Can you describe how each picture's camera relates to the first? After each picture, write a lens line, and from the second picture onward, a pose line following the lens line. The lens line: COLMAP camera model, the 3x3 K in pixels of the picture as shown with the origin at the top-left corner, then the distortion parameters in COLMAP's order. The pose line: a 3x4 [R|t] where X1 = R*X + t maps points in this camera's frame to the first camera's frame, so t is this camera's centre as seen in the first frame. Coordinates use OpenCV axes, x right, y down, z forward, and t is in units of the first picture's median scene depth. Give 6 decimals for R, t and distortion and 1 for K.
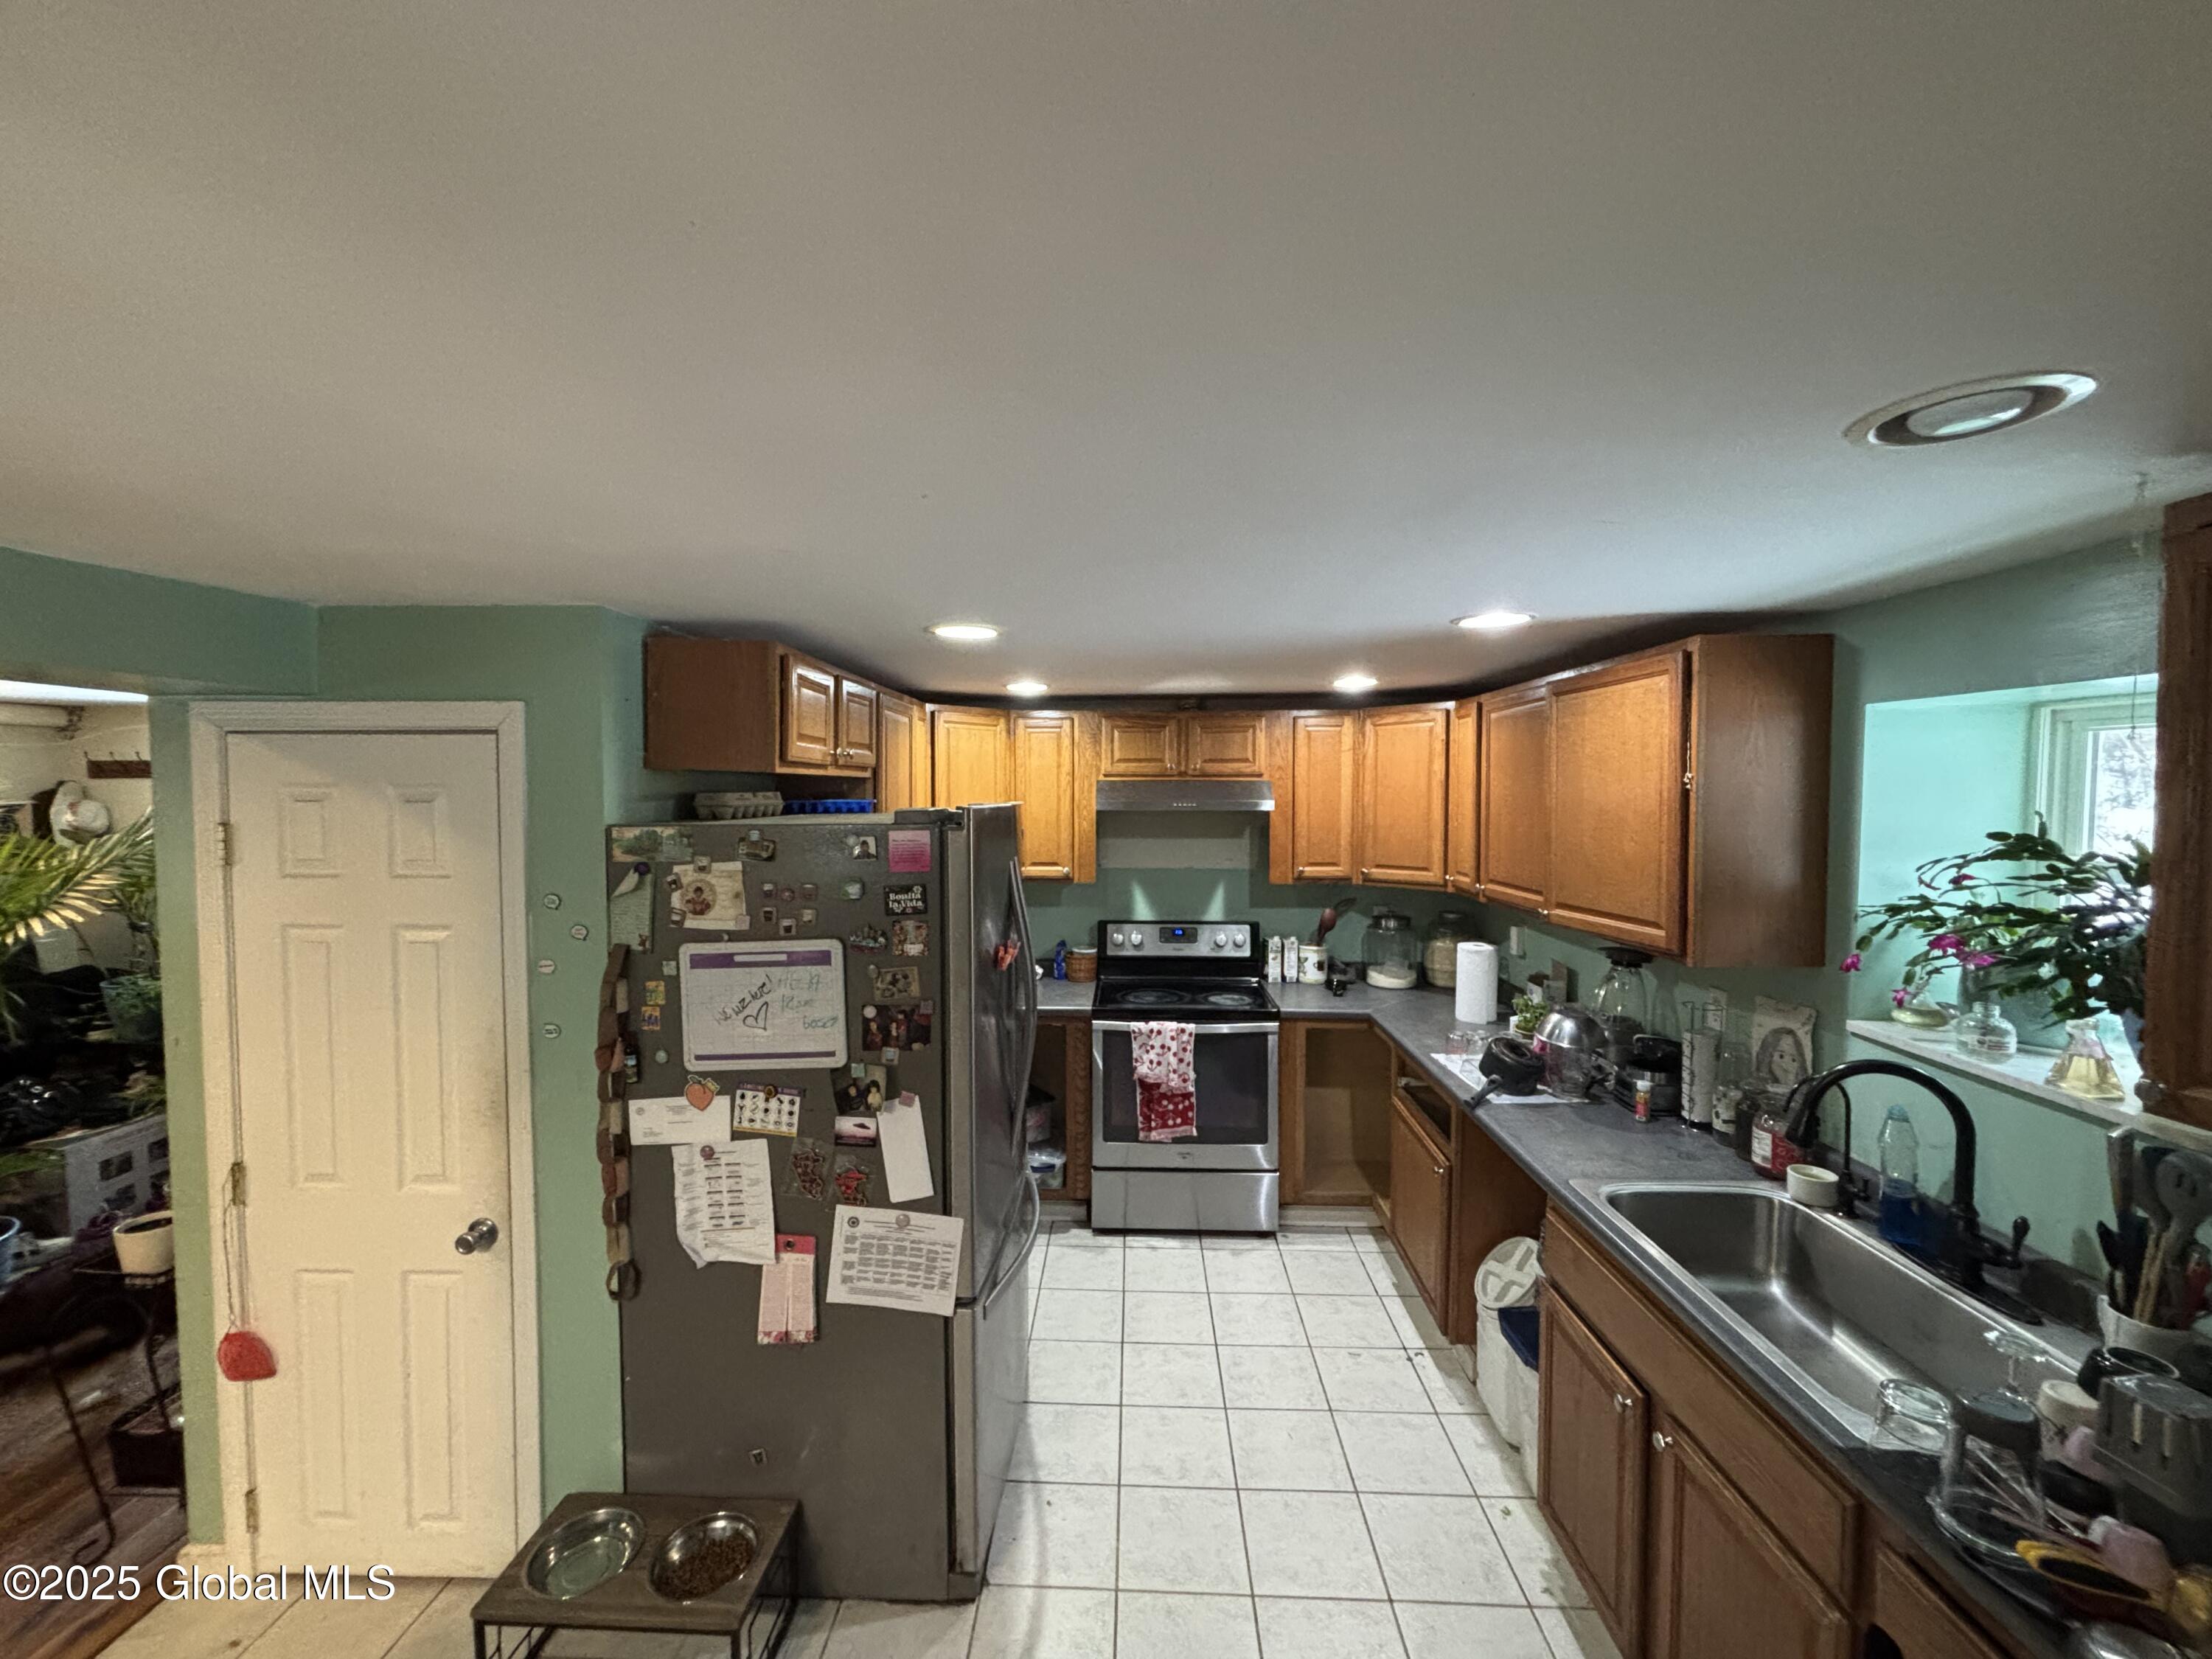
lens RADIAL K [[889.9, 0, 1099.5], [0, 889.9, 829.7], [0, 0, 1]] dist [0.000197, -0.001055]
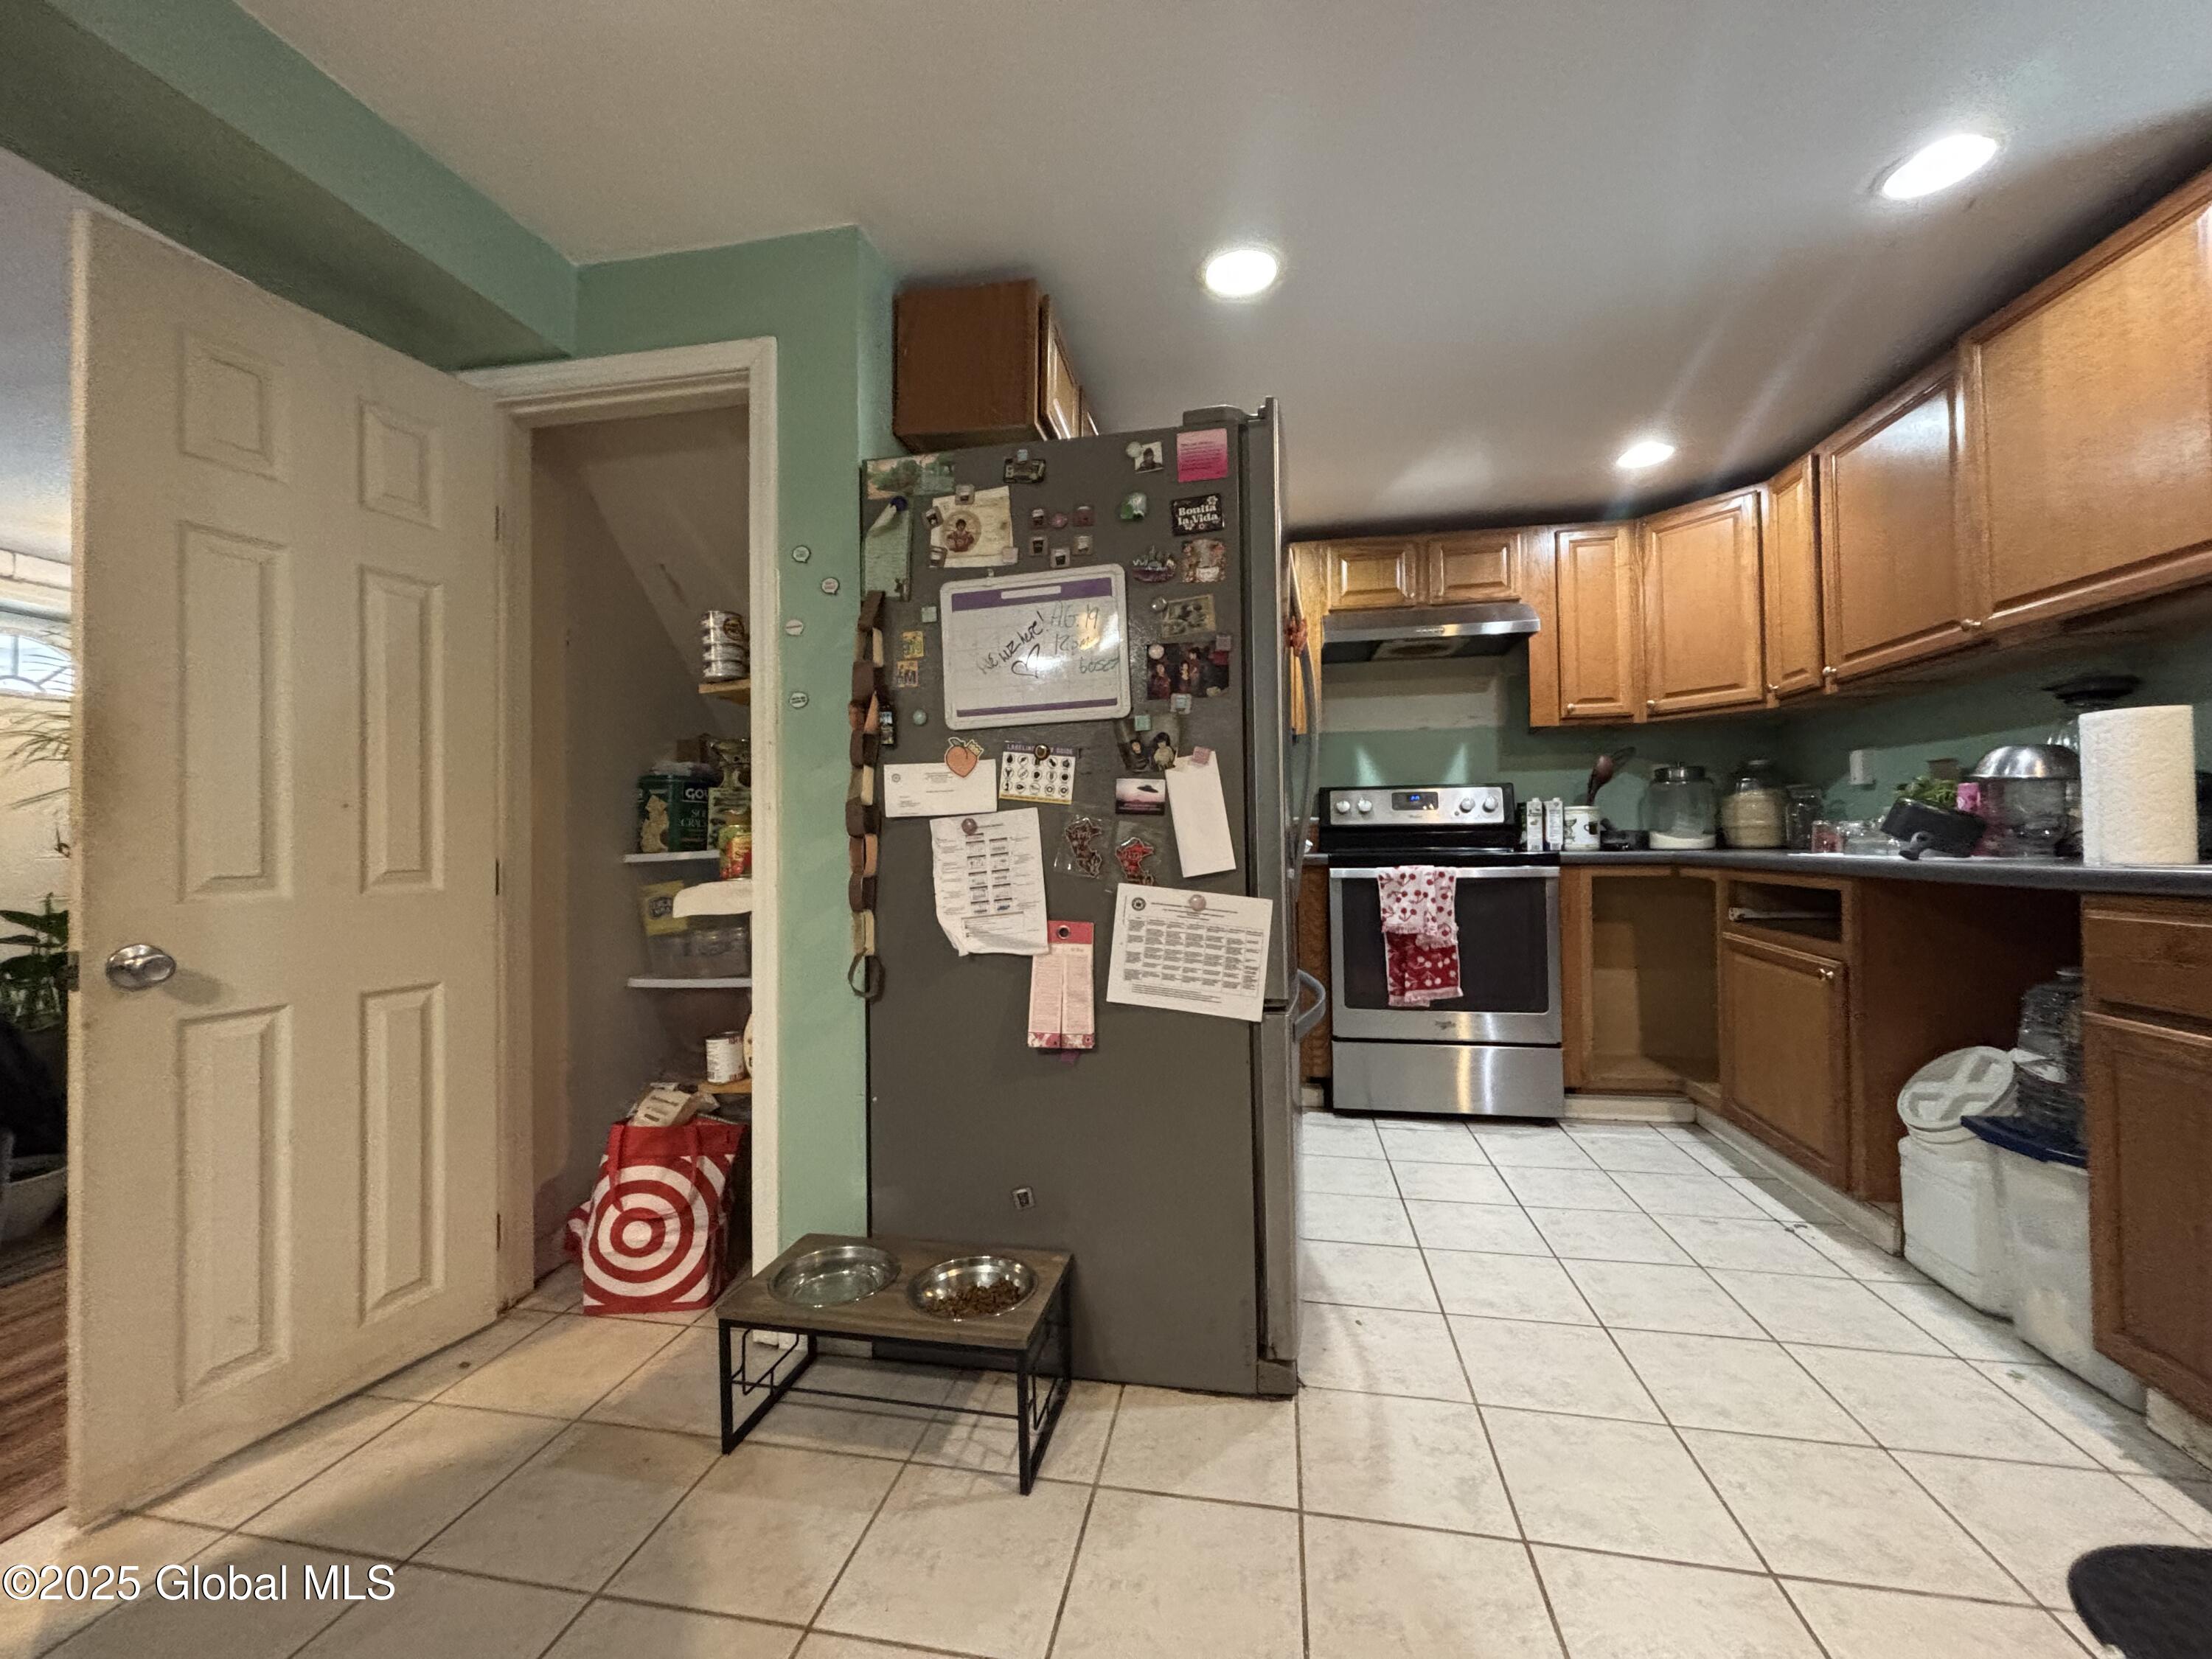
lens RADIAL K [[889.9, 0, 1094.9], [0, 889.9, 834.1], [0, 0, 1]] dist [0.000197, -0.001055]
pose [[0.987500, -0.016351, -0.156769, -0.171015], [0.007724, 0.998430, -0.055484, 0.388221], [0.157430, 0.053579, 0.986076, 0.157111]]
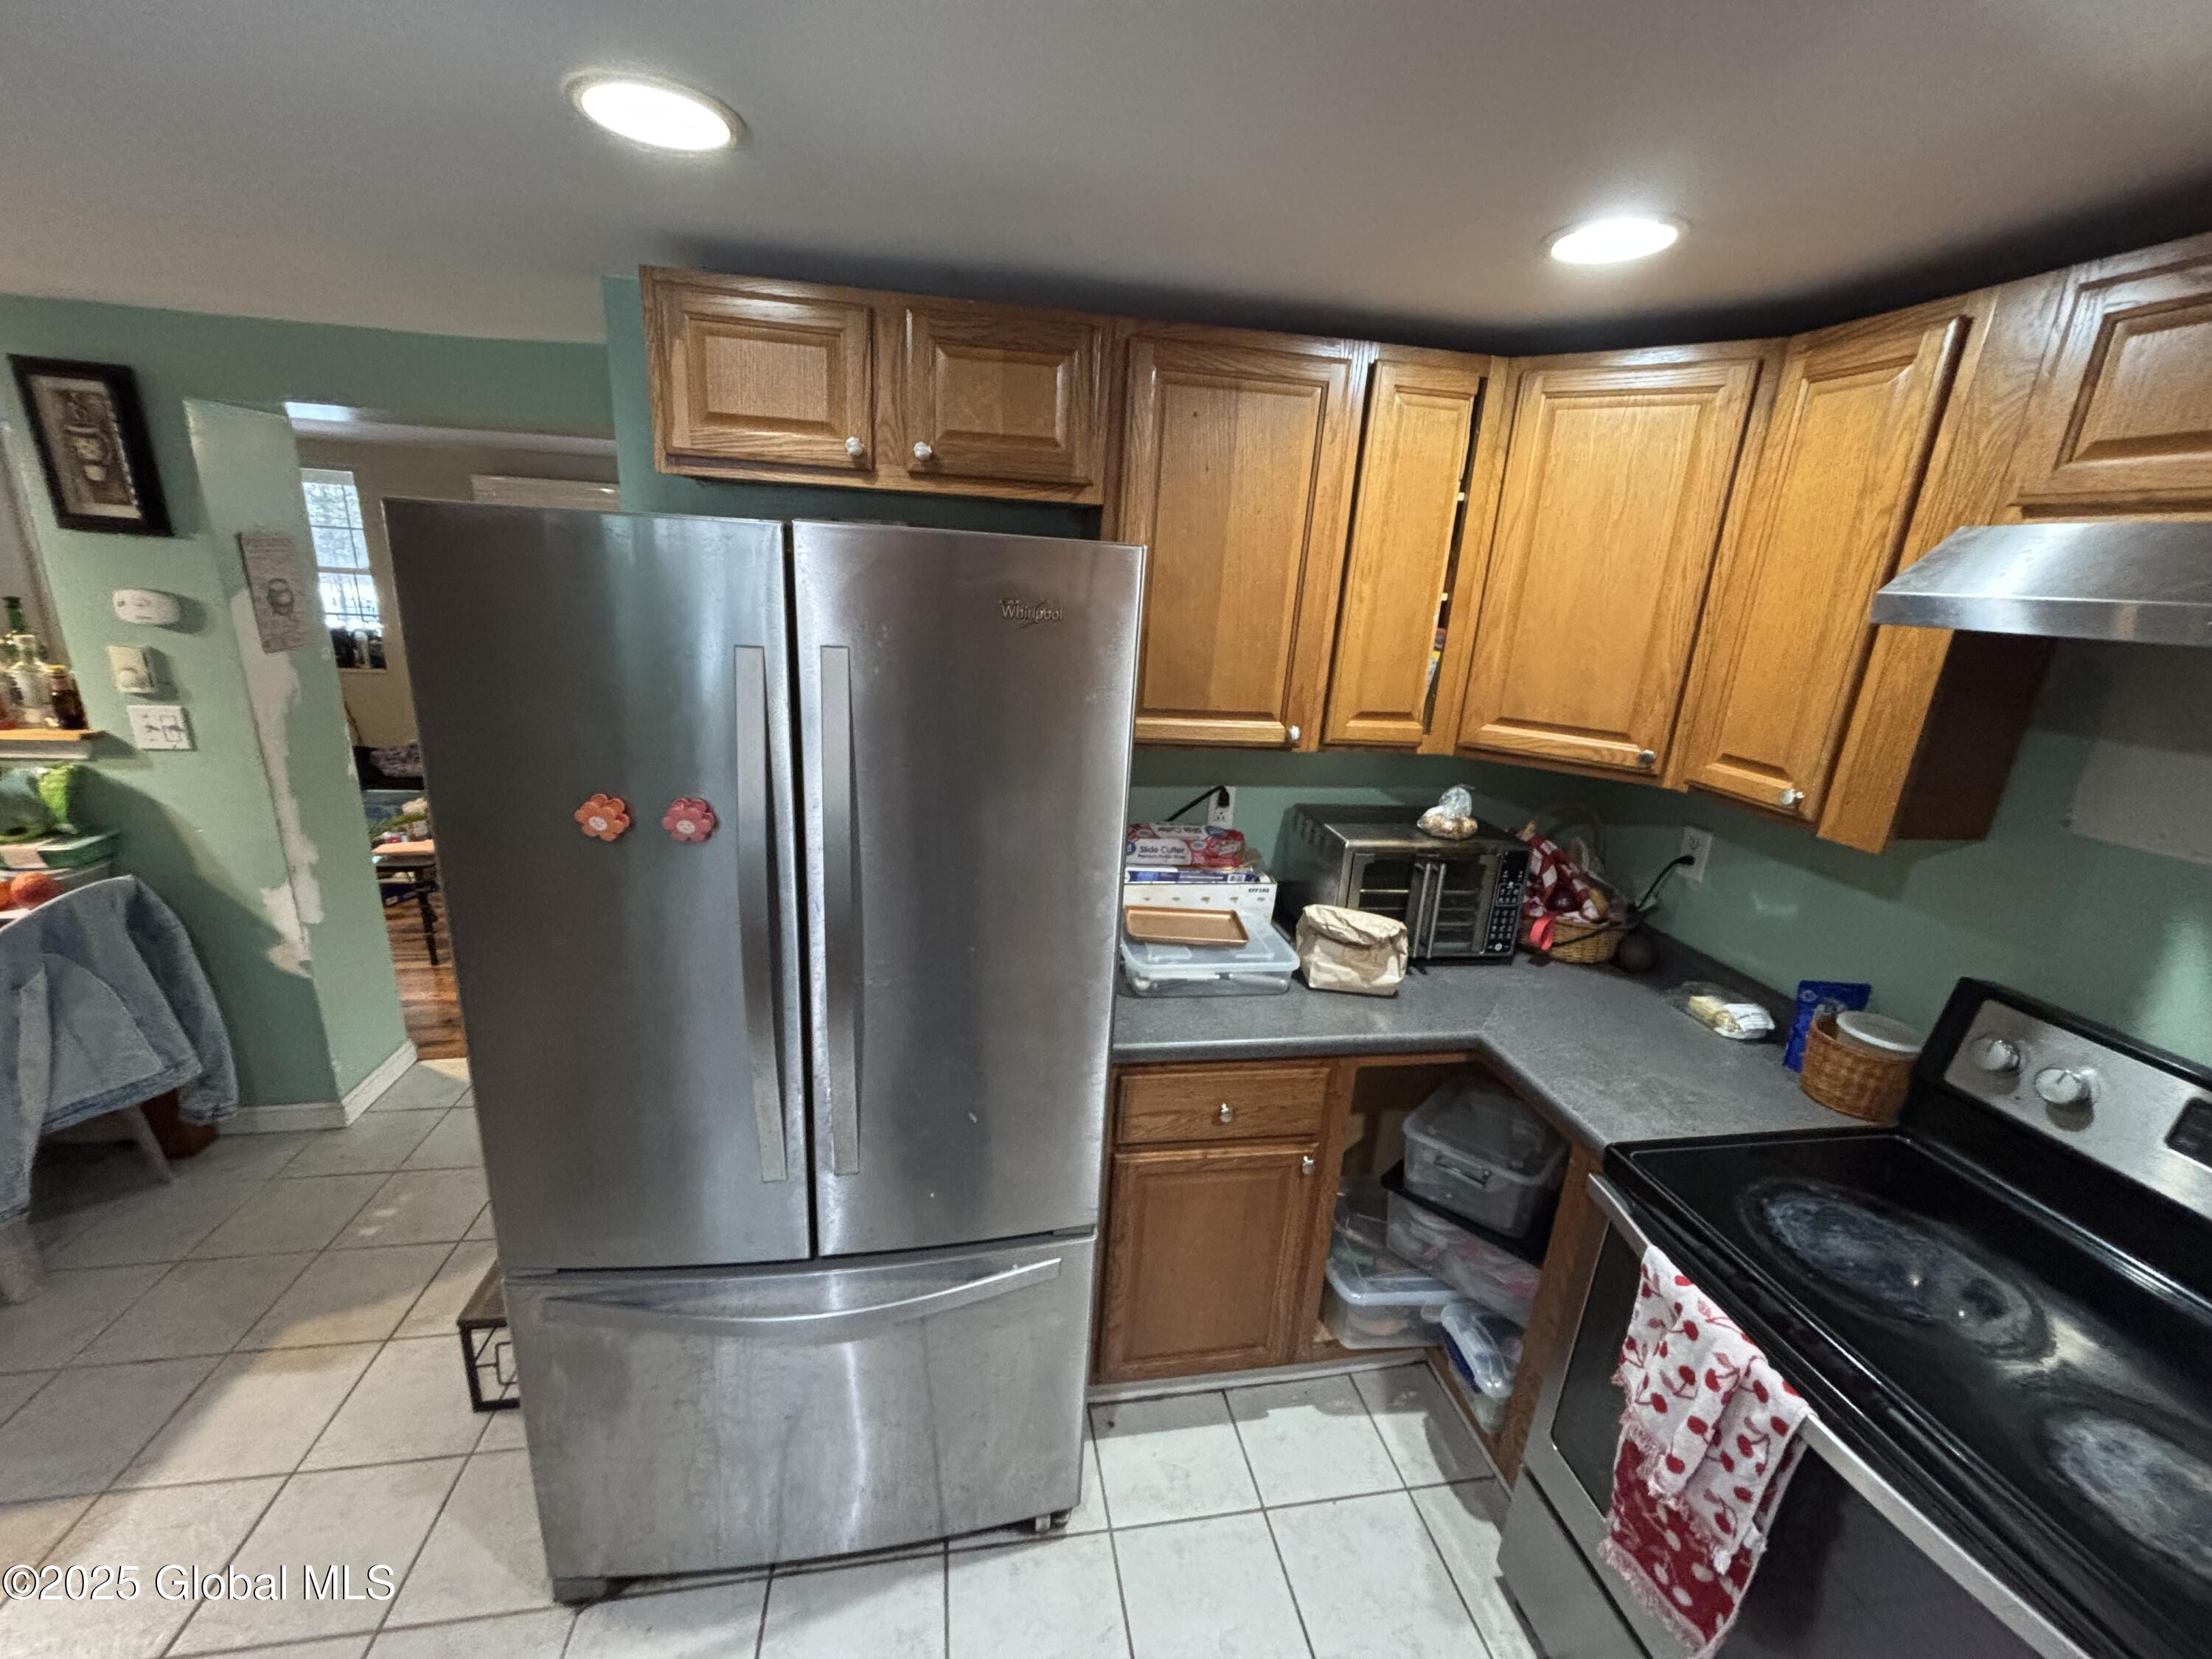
lens RADIAL K [[889.9, 0, 1087.1], [0, 889.9, 831.4], [0, 0, 1]] dist [0.000197, -0.001055]
pose [[0.204639, 0.292639, -0.934069, 0.451419], [-0.098389, 0.955580, 0.277823, -0.022052], [0.973880, 0.035048, 0.224341, 1.182252]]
